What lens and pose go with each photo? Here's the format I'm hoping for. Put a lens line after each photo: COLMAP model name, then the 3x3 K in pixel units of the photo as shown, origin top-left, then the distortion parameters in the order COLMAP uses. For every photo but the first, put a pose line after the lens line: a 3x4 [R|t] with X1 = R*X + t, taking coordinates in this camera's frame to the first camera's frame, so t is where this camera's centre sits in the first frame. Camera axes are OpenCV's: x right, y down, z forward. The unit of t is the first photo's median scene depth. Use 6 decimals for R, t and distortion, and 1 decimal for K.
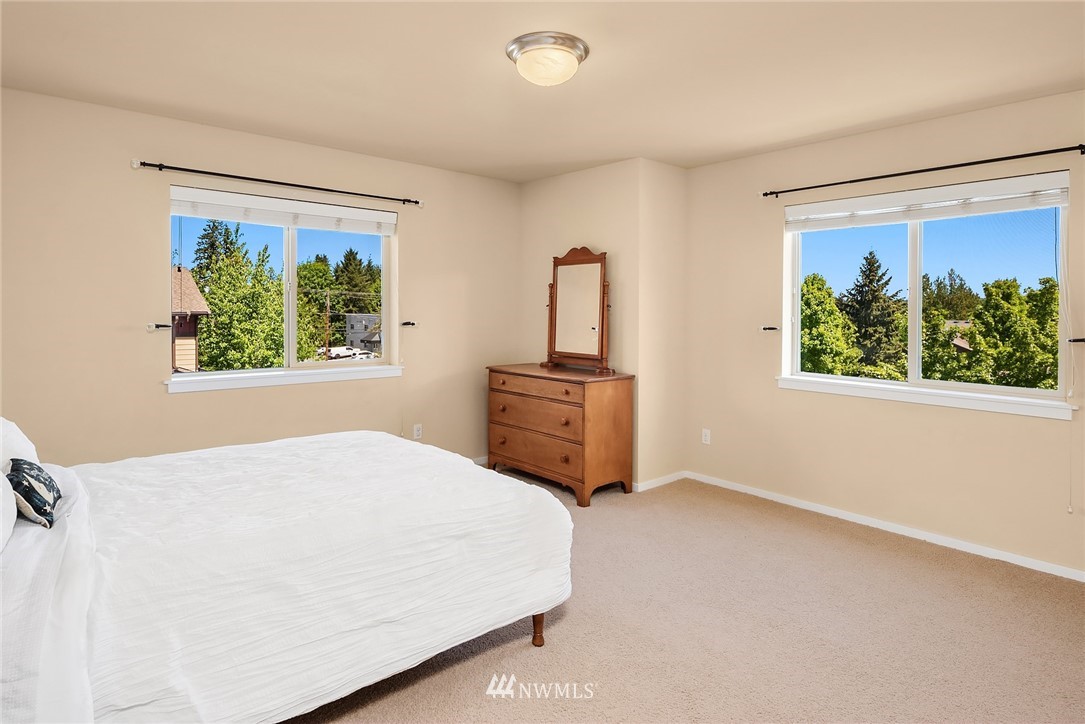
lens RADIAL K [[593.5, 0, 547.0], [0, 593.5, 323.1], [0, 0, 1]] dist [-0.002995, -0.000304]
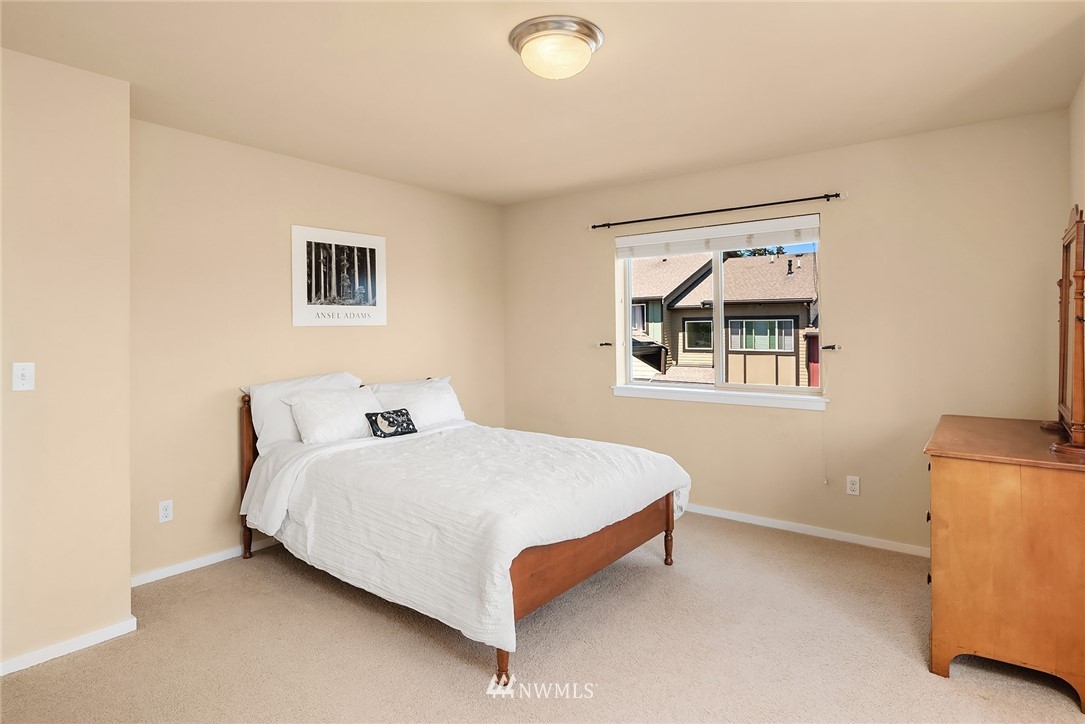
lens RADIAL K [[599.5, 0, 541.5], [0, 599.5, 337.1], [0, 0, 1]] dist [-0.005285, -0.001385]
pose [[0.191461, 0.003695, -0.981493, 0.877674], [-0.015223, 0.999884, 0.000794, -0.013808], [0.981382, 0.014789, 0.191495, 0.812004]]
